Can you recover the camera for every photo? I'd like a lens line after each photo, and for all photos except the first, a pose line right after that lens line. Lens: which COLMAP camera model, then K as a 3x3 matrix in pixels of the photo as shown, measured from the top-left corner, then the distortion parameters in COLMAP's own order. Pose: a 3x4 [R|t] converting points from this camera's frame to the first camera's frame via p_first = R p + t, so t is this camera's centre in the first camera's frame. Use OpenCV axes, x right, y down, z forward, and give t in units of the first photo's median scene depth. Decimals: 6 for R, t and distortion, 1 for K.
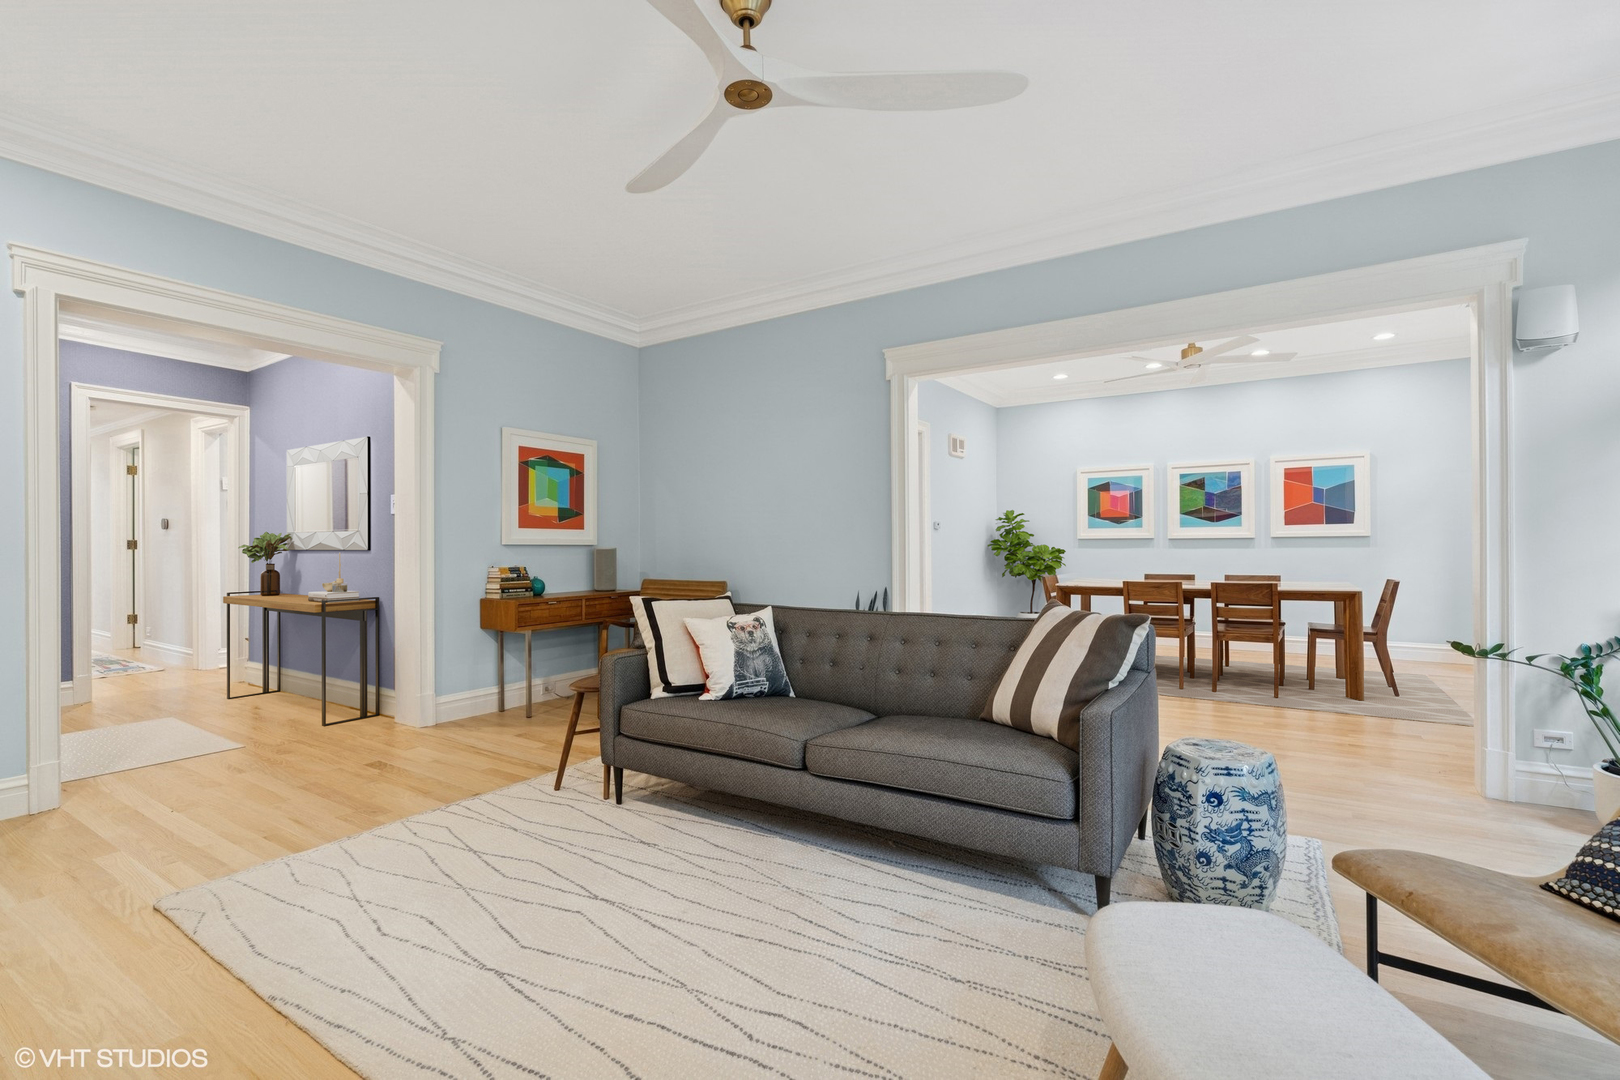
lens RADIAL K [[737.2, 0, 802.5], [0, 737.2, 534.3], [0, 0, 1]] dist [-0.005598, 0.002278]
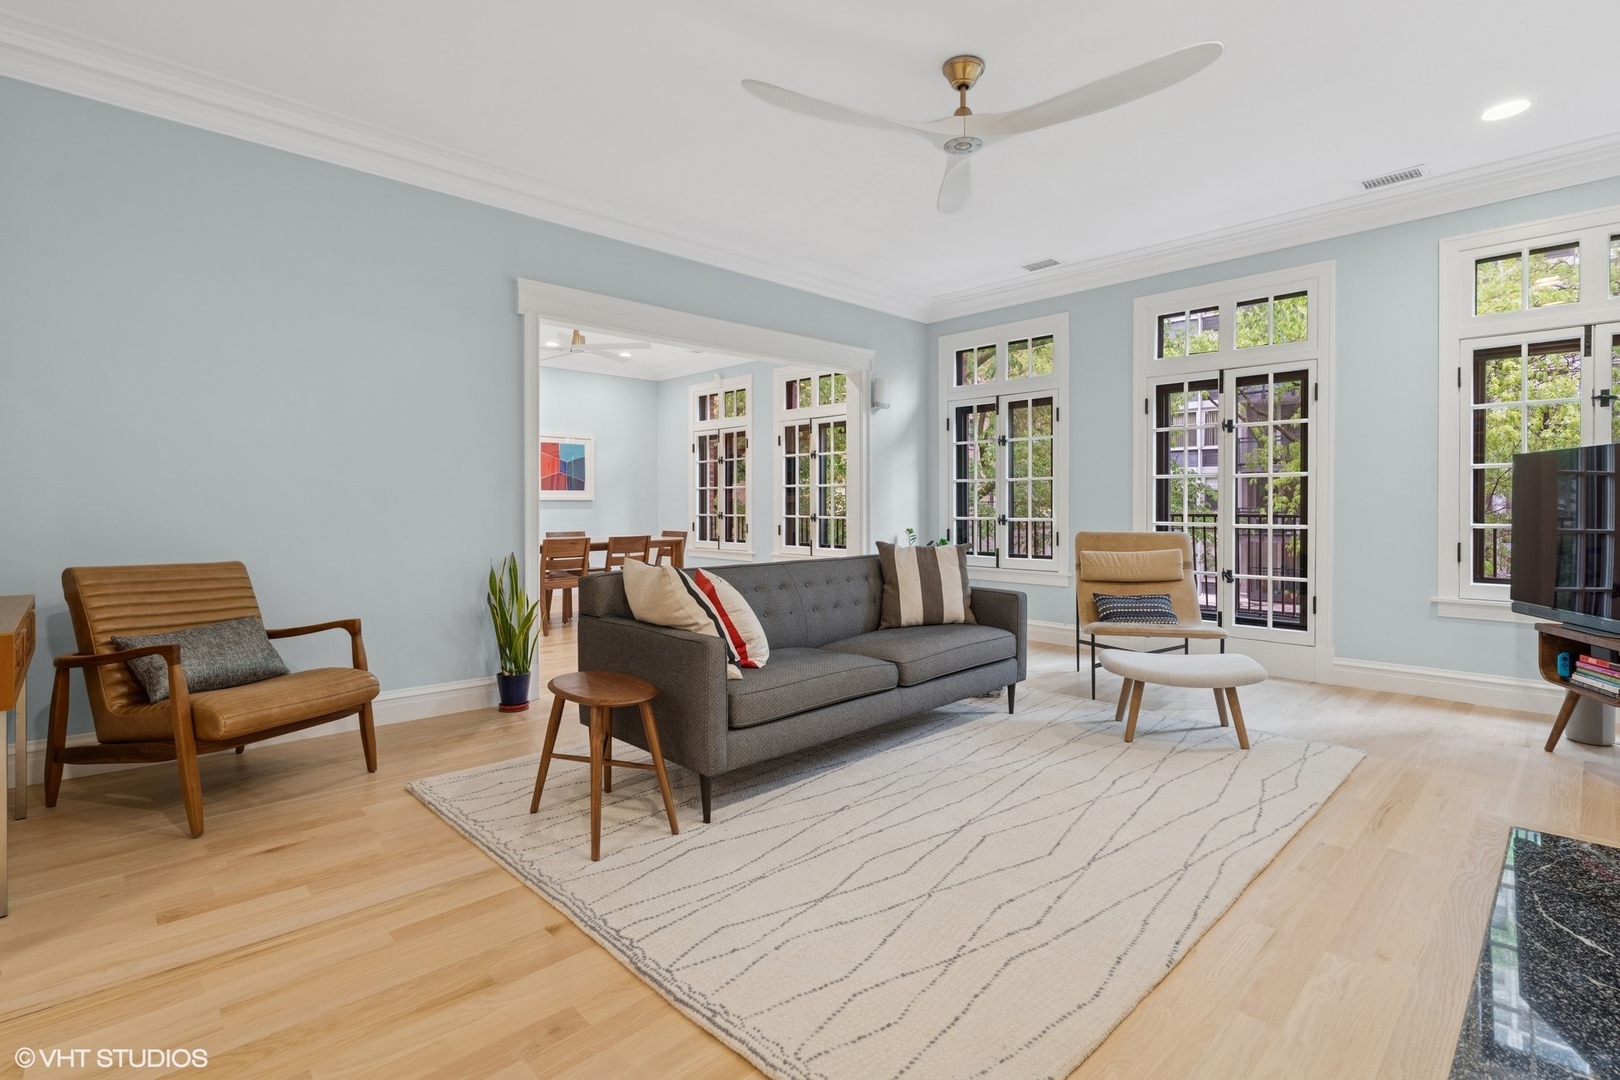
lens RADIAL K [[778.9, 0, 781.7], [0, 778.9, 508.1], [0, 0, 1]] dist [-0.004159, 0.000290]
pose [[0.224128, 0.003758, 0.974552, -1.234817], [-0.017384, 0.999849, 0.000142, 0.025234], [-0.974405, -0.016973, 0.224160, 0.858461]]
